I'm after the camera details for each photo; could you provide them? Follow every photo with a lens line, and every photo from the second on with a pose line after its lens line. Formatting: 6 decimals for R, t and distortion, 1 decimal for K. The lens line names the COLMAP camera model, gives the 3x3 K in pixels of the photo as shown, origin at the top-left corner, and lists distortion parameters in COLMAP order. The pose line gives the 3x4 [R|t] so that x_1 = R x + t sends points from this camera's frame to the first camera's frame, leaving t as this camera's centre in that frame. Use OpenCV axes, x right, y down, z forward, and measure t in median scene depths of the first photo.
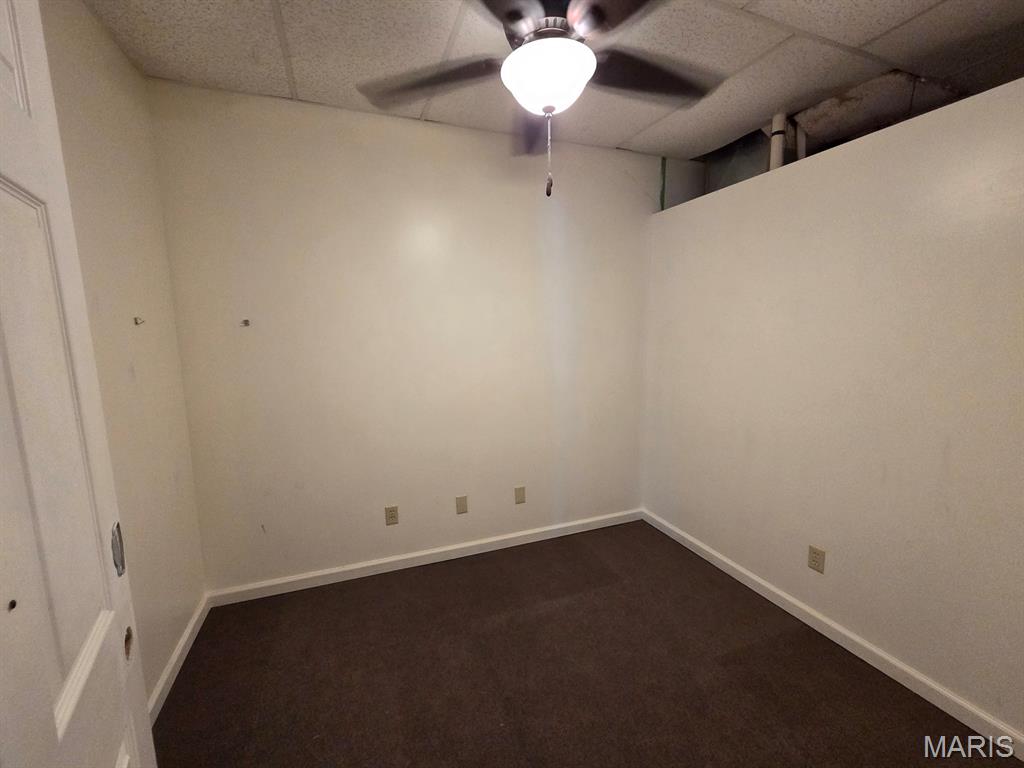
lens RADIAL K [[420.7, 0, 507.7], [0, 420.7, 386.0], [0, 0, 1]] dist [0.001908, 0.000175]
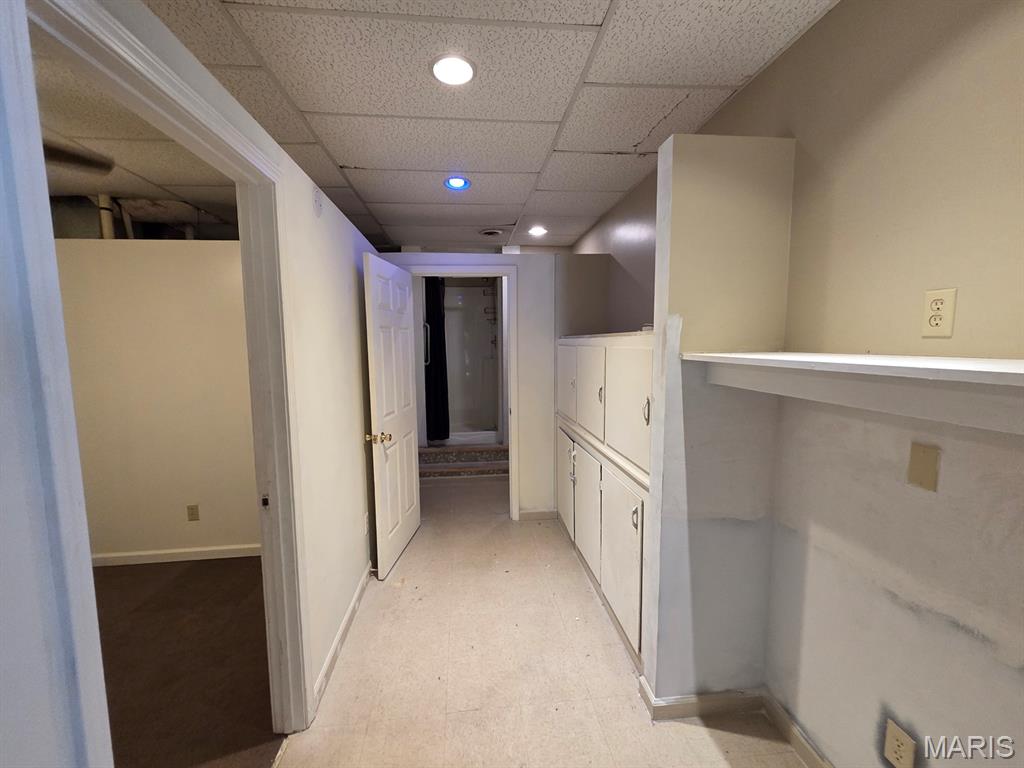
lens RADIAL K [[420.7, 0, 506.0], [0, 420.7, 389.3], [0, 0, 1]] dist [0.001908, 0.000175]
pose [[0.267733, -0.090067, 0.959274, -0.329936], [0.139037, 0.988812, 0.054035, 0.048873], [-0.953409, 0.118908, 0.277260, -0.478057]]
